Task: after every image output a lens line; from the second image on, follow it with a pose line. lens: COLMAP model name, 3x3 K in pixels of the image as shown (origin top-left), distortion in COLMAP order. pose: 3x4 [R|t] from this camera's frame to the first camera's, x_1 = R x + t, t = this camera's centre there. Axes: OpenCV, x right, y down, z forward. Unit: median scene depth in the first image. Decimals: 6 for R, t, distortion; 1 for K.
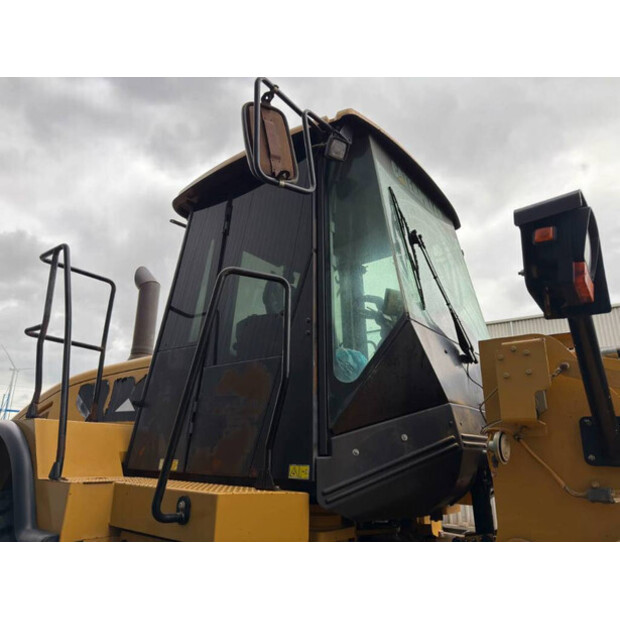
lens RADIAL K [[431.4, 0, 306.9], [0, 431.4, 307.6], [0, 0, 1]] dist [-0.002351, -0.008921]
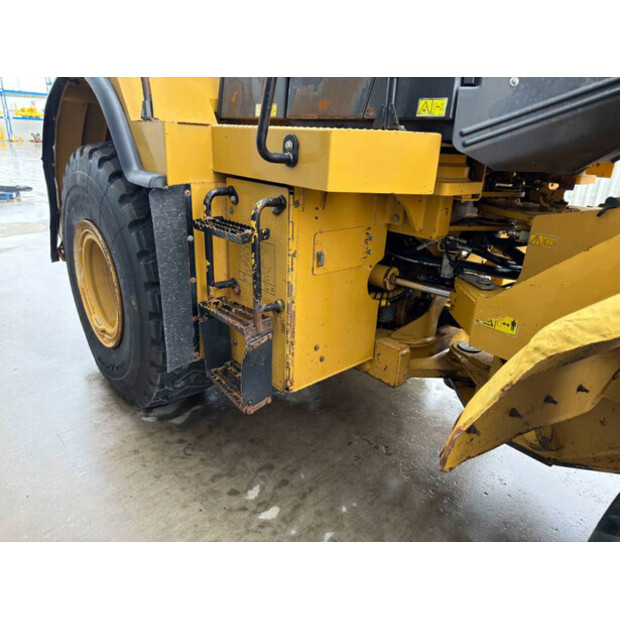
lens RADIAL K [[431.4, 0, 311.1], [0, 431.4, 309.8], [0, 0, 1]] dist [-0.002351, -0.008921]
pose [[0.983893, 0.089637, -0.154663, -0.079313], [0.031057, 0.766321, 0.641706, 0.152014], [0.176042, -0.636173, 0.751194, 0.137354]]
